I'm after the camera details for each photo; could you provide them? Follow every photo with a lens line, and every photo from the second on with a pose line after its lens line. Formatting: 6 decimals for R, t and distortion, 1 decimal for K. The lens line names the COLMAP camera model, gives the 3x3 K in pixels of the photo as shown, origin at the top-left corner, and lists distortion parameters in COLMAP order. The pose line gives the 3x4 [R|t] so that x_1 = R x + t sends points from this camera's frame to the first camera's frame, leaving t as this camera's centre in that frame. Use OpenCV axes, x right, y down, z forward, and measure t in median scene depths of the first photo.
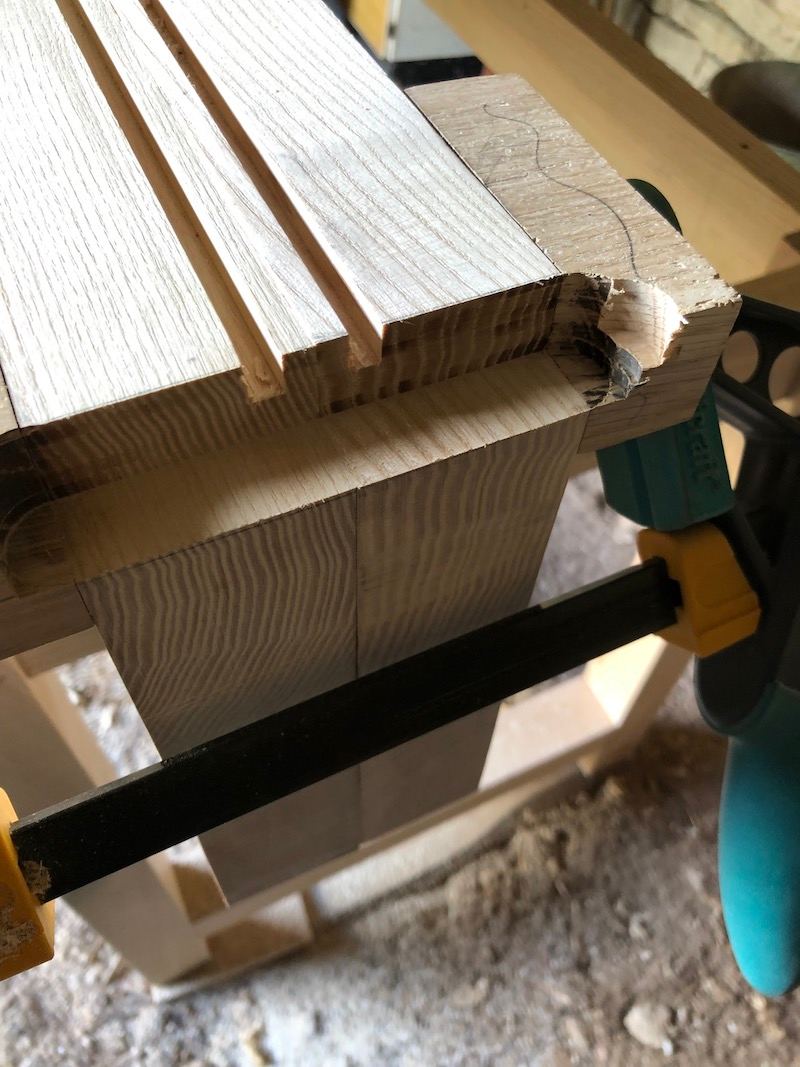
lens RADIAL K [[872.5, 0, 396.9], [0, 872.5, 536.3], [0, 0, 1]] dist [0.011297, -0.013285]
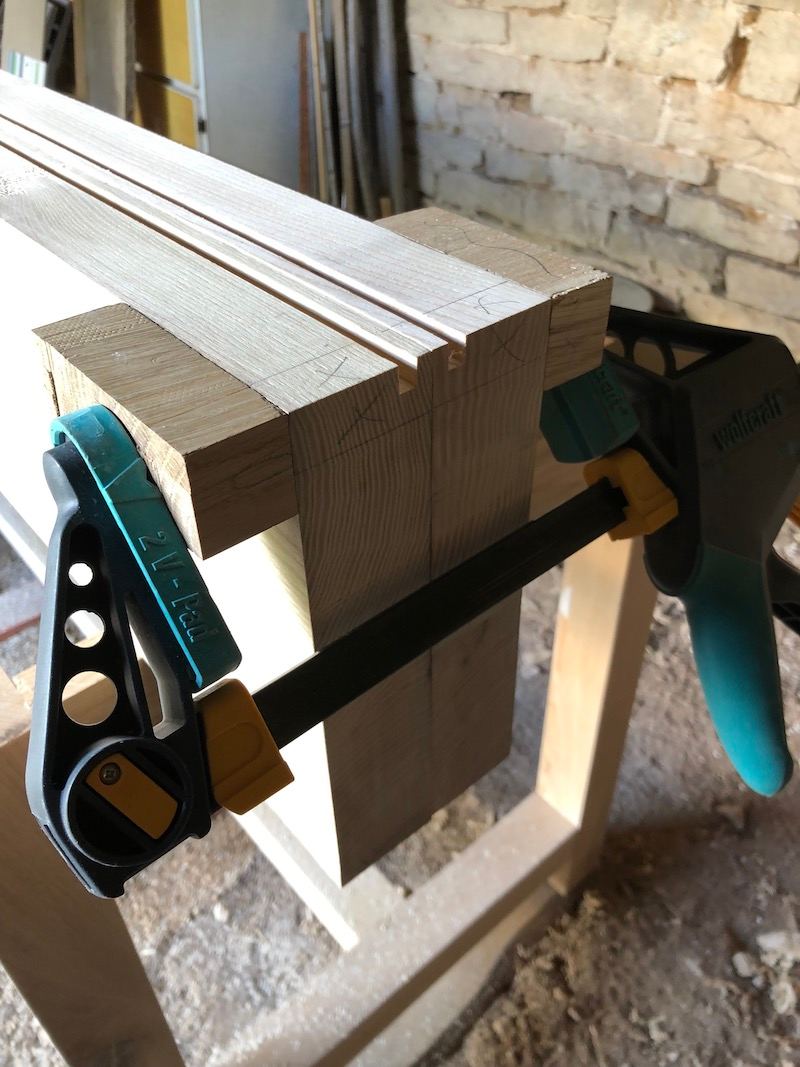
lens RADIAL K [[872.5, 0, 403.8], [0, 872.5, 530.4], [0, 0, 1]] dist [0.011297, -0.013285]
pose [[0.961618, -0.207963, 0.179004, -0.061209], [0.247021, 0.940138, -0.234780, 0.074205], [-0.119463, 0.269986, 0.955424, -0.069431]]
